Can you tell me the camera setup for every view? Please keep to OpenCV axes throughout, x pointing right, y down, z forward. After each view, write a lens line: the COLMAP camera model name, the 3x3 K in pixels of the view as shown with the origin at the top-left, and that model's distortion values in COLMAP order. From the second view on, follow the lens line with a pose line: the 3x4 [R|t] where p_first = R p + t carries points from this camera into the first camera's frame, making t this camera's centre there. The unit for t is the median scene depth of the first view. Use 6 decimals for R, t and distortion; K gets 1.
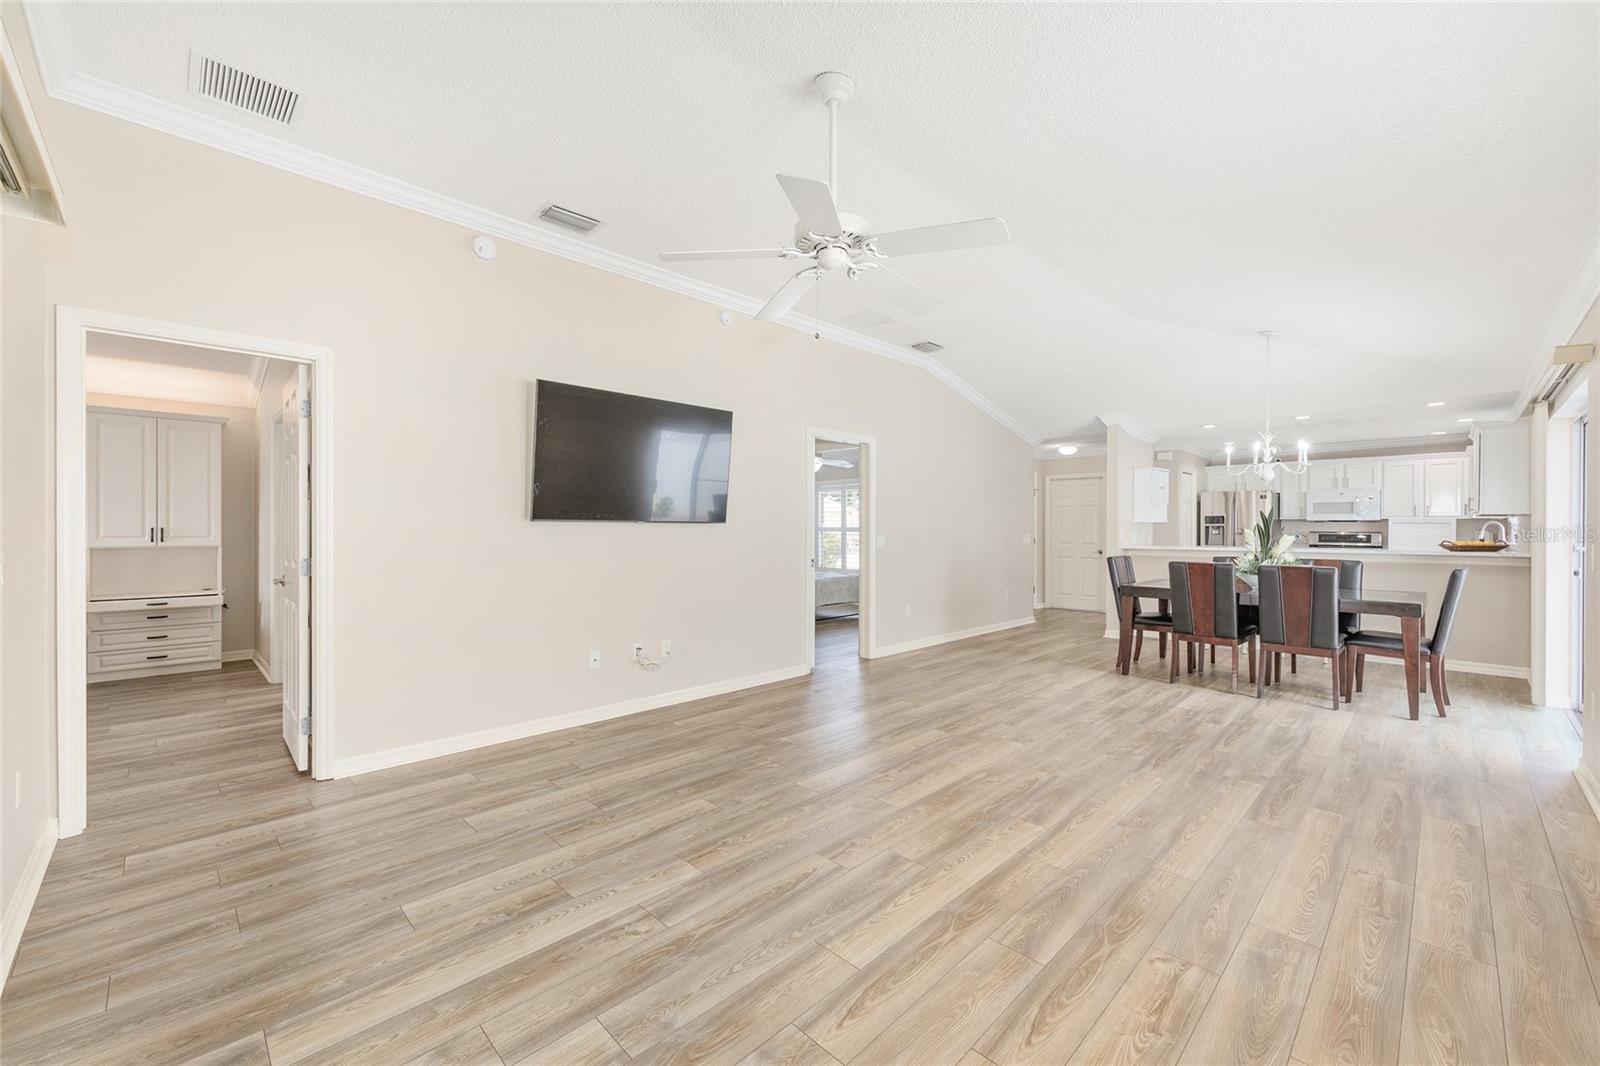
lens RADIAL K [[642.7, 0, 798.1], [0, 642.7, 531.4], [0, 0, 1]] dist [0.000282, 0.000319]
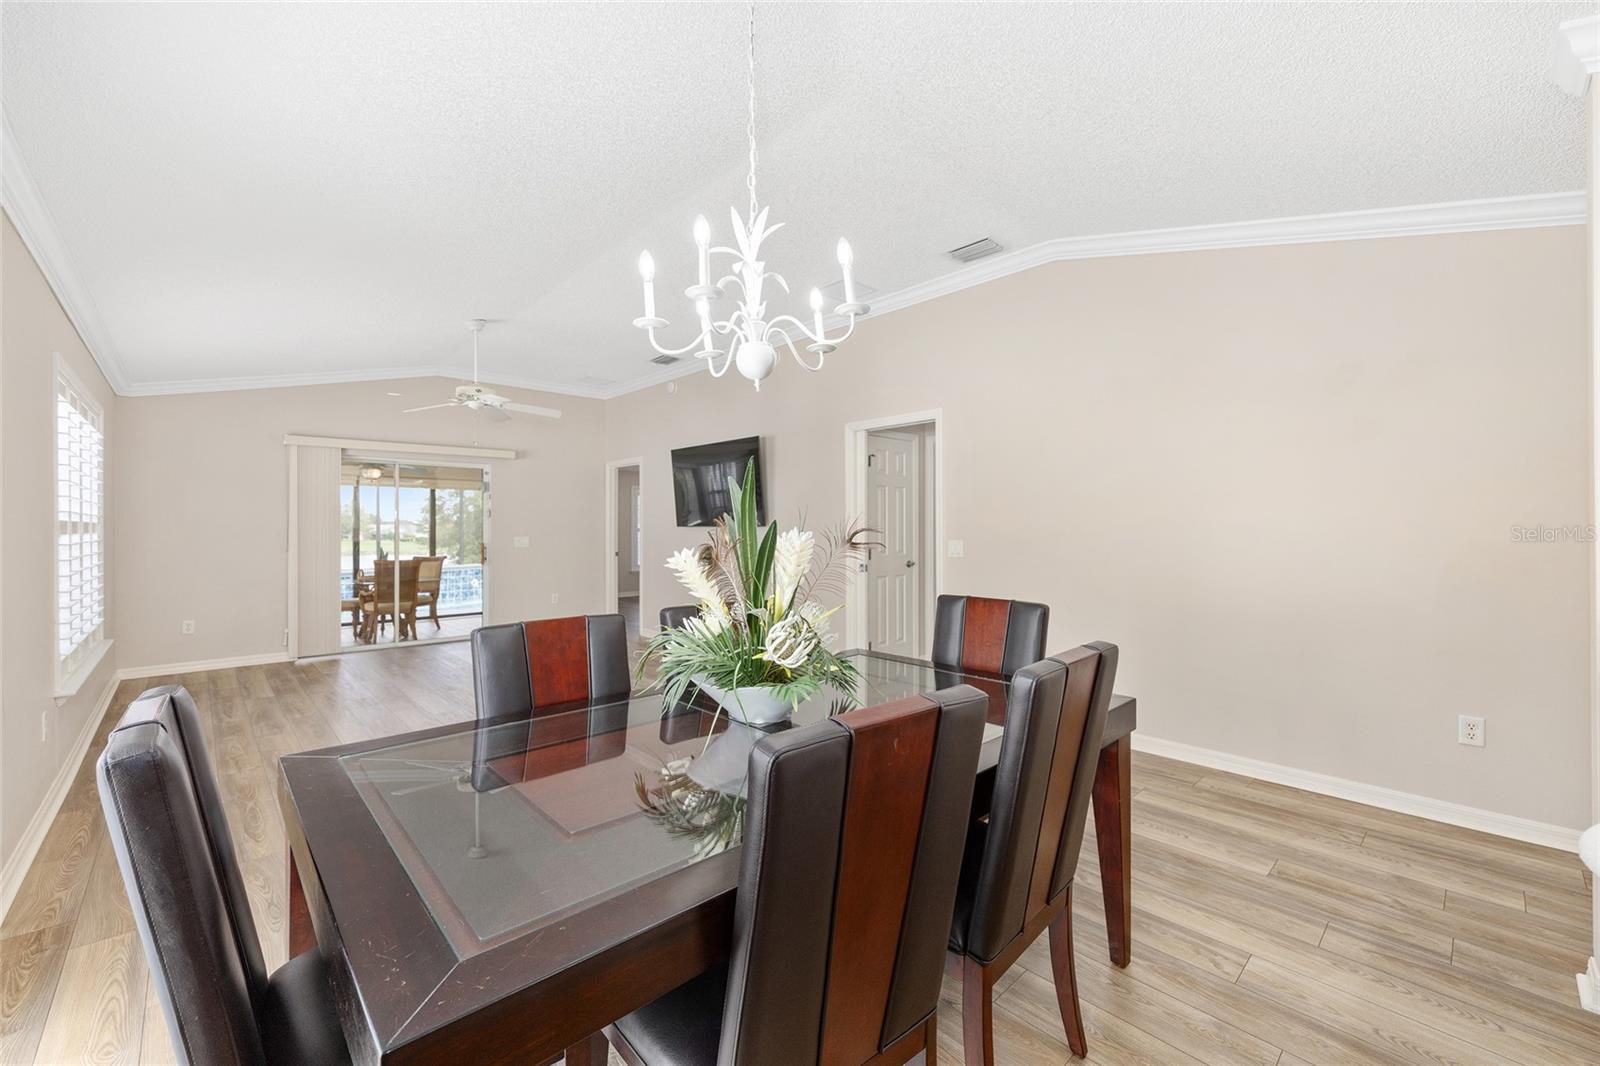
lens RADIAL K [[643.6, 0, 797.2], [0, 643.6, 530.4], [0, 0, 1]] dist [-0.002155, 0.004035]
pose [[-0.026532, -0.001559, -0.999647, 1.338482], [-0.002748, 0.999995, -0.001487, -0.003772], [0.999644, 0.002708, -0.026536, 1.319047]]
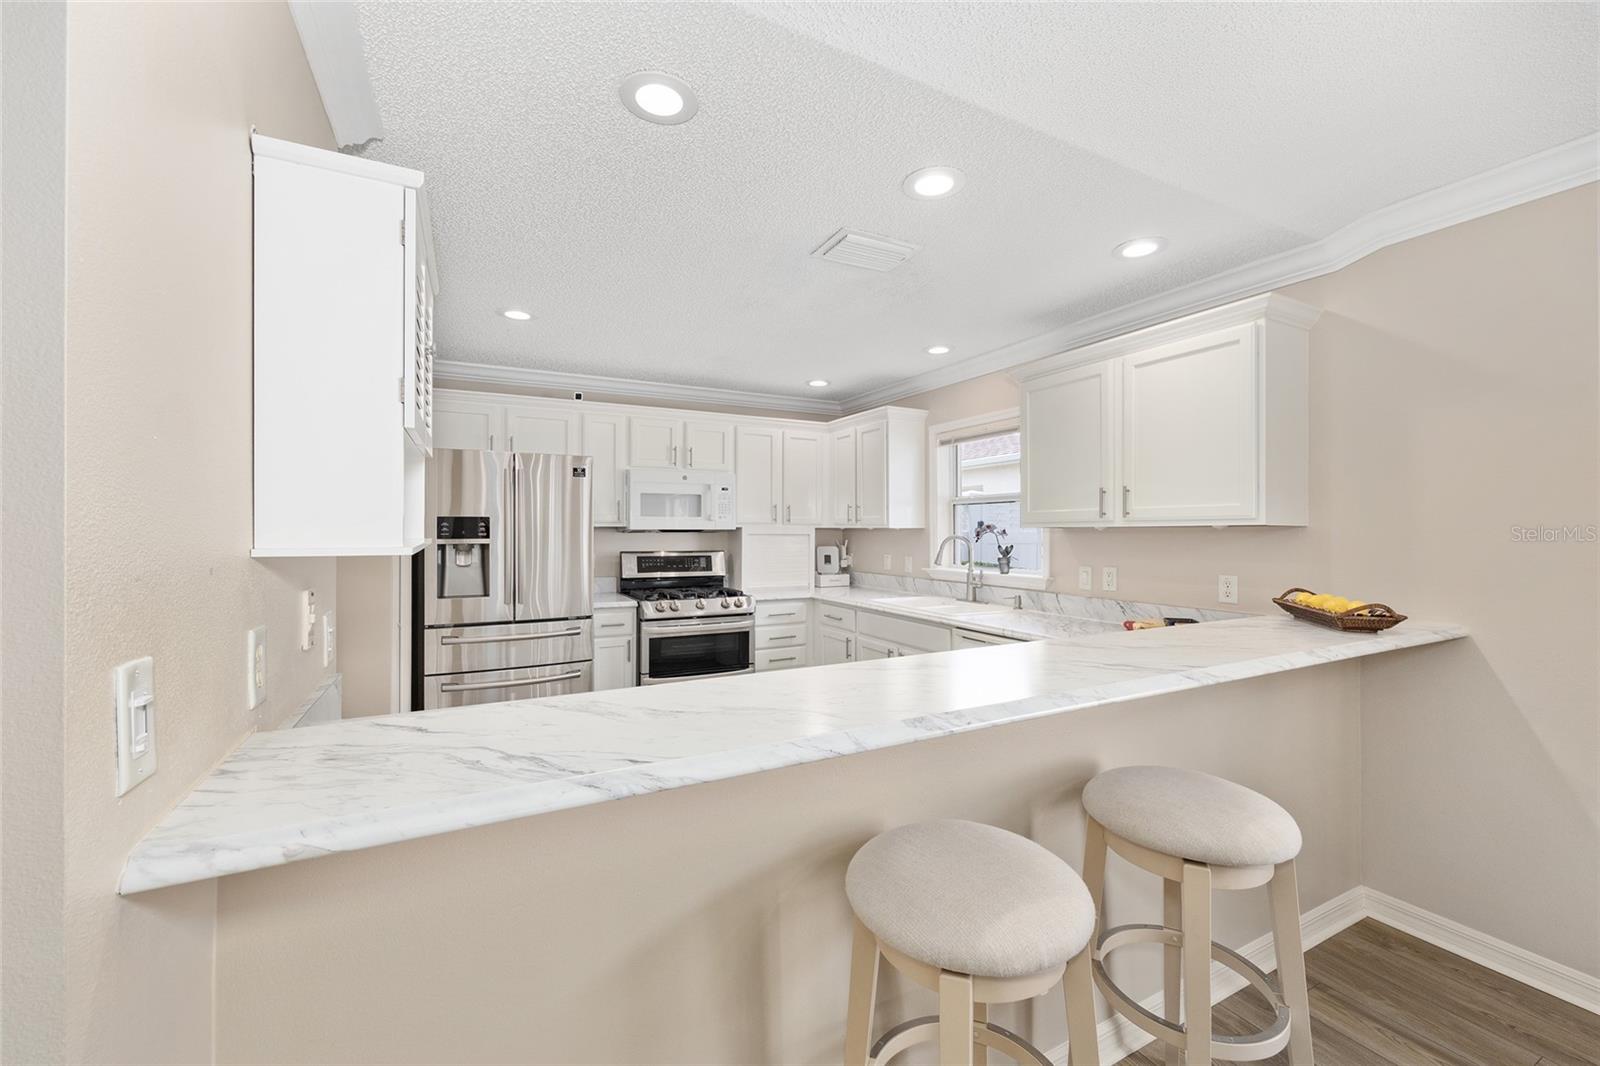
lens RADIAL K [[639.8, 0, 799.9], [0, 639.8, 535.0], [0, 0, 1]] dist [-0.008748, 0.000389]
pose [[0.292921, -0.010909, 0.956074, 0.830308], [0.003963, 0.999940, 0.010195, -0.038437], [-0.956128, 0.000803, 0.292947, 1.645280]]
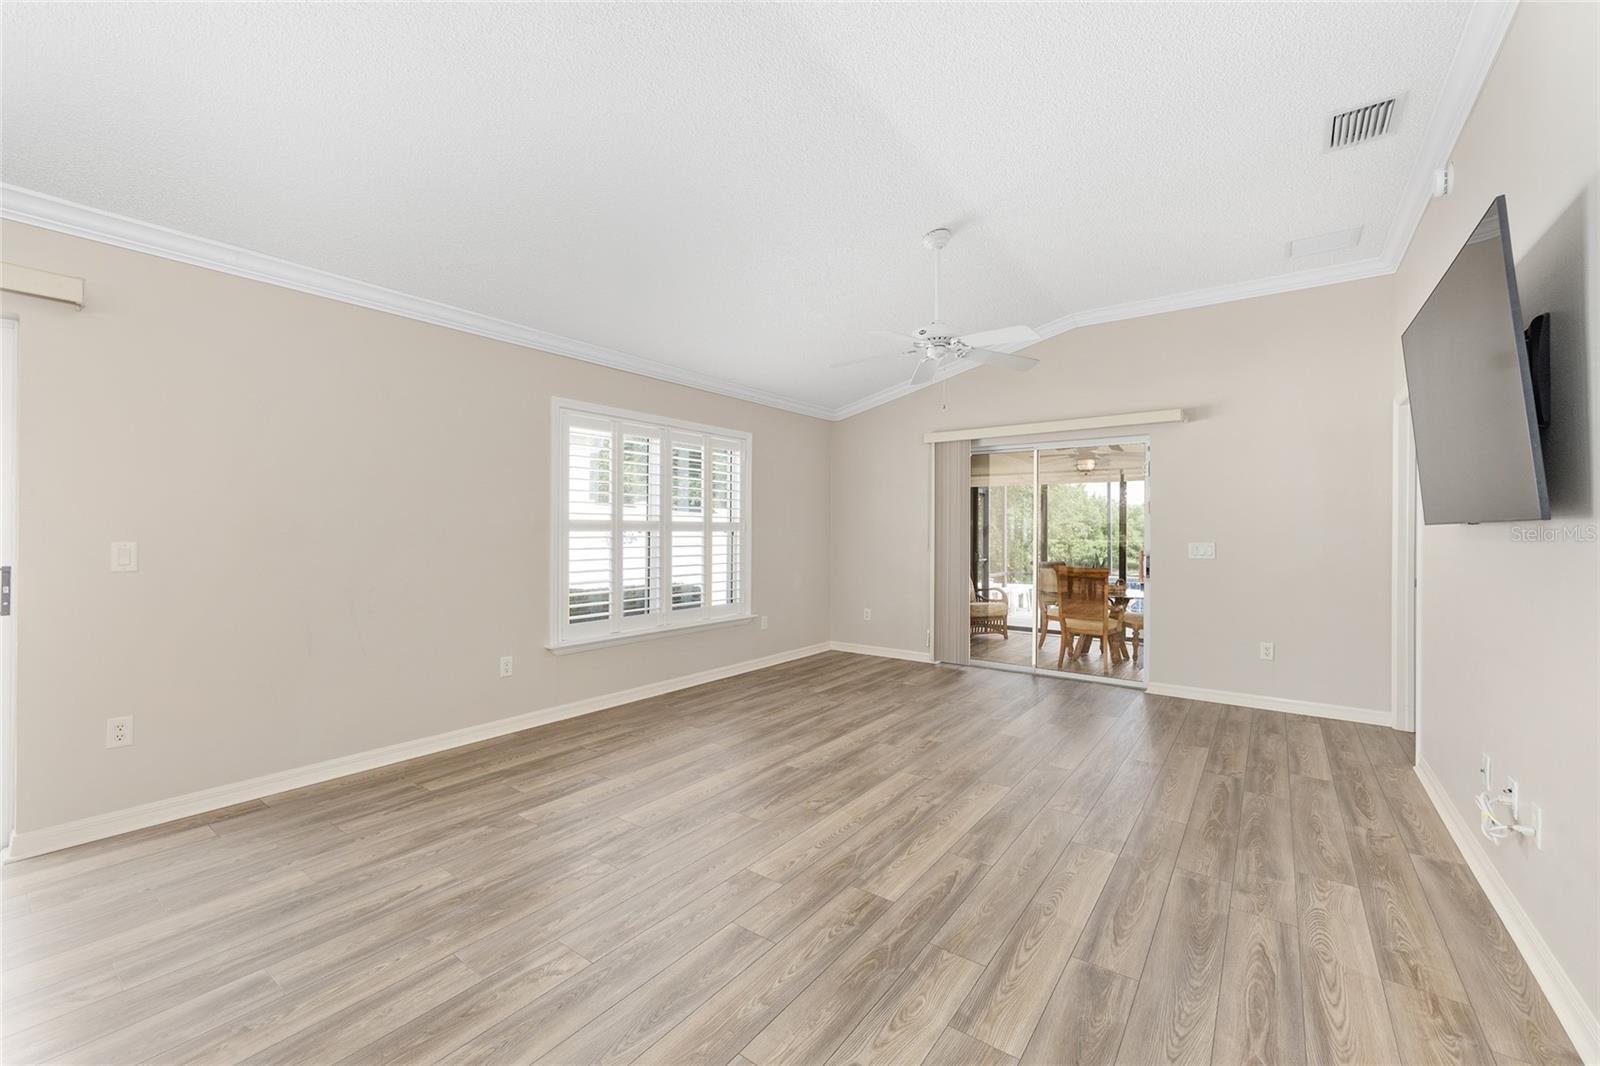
lens RADIAL K [[651.1, 0, 800.0], [0, 651.1, 533.0], [0, 0, 1]] dist [0.000631, 0.000497]
pose [[-0.986672, -0.009282, -0.162456, 0.382398], [-0.010803, 0.999906, 0.008477, -0.005351], [0.162362, 0.010119, -0.986679, 1.526284]]
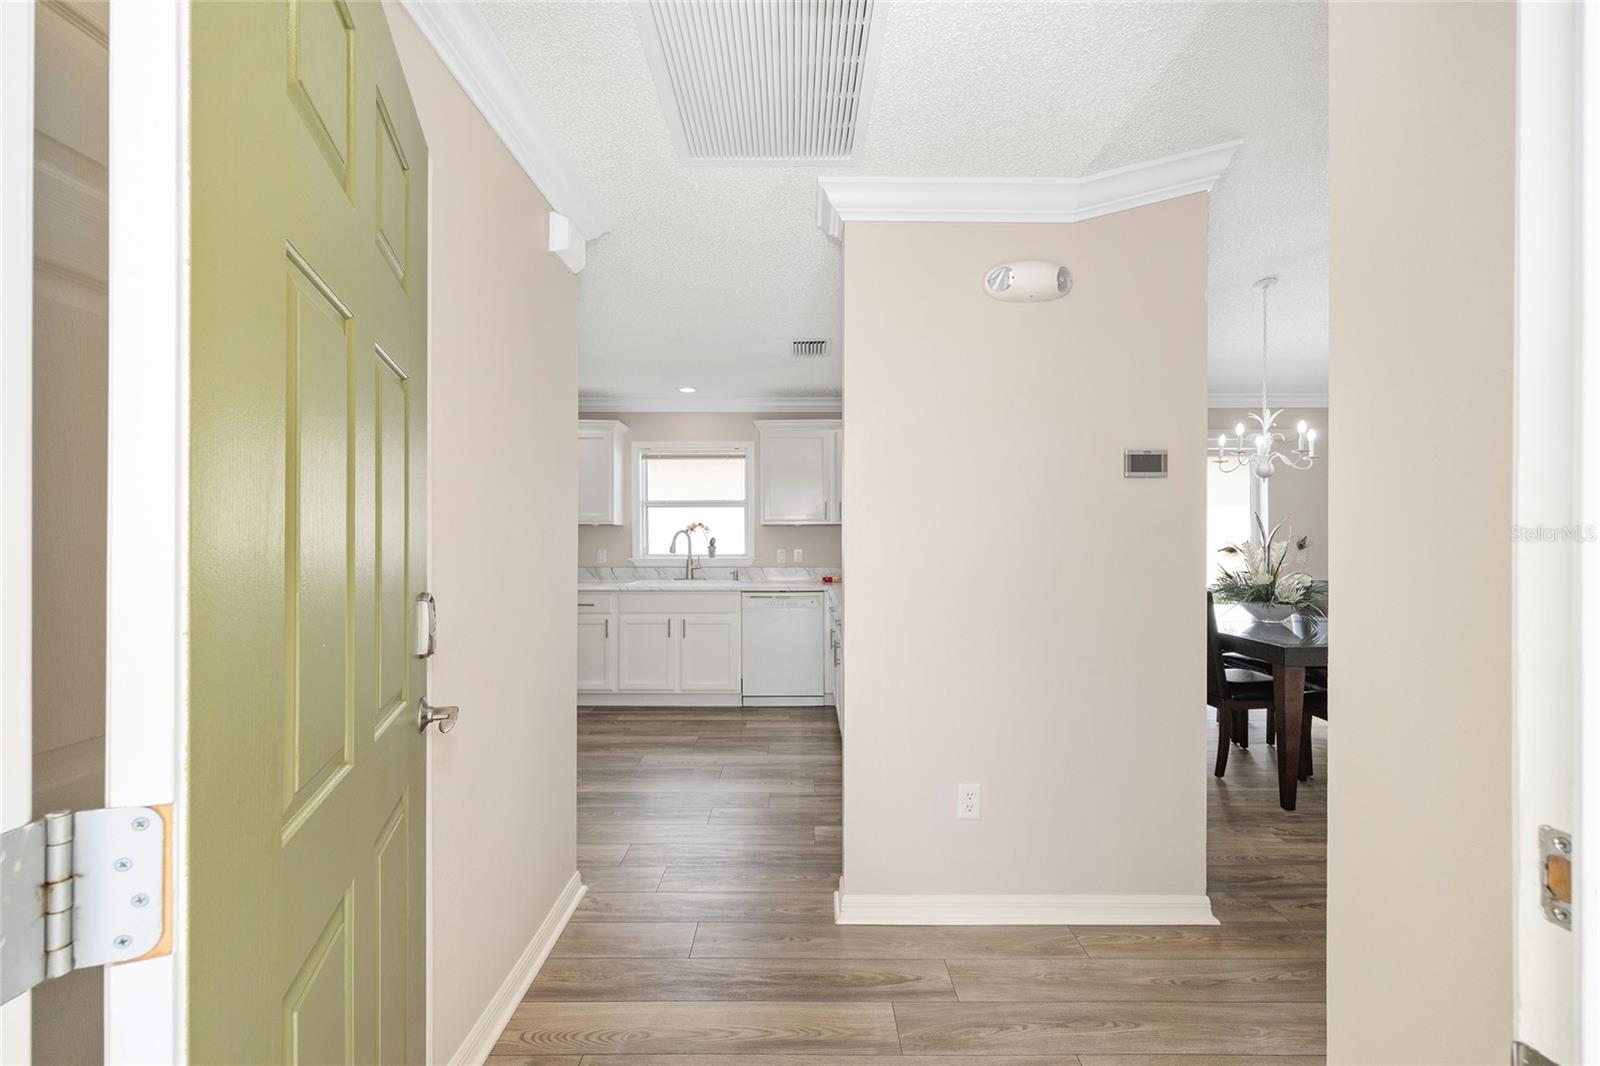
lens RADIAL K [[639.8, 0, 799.9], [0, 639.8, 535.0], [0, 0, 1]] dist [-0.008748, 0.000389]
pose [[-0.708151, 0.002075, 0.706058, 0.755708], [0.001720, 0.999998, -0.001214, -0.015384], [-0.706059, 0.000355, -0.708153, 2.451907]]
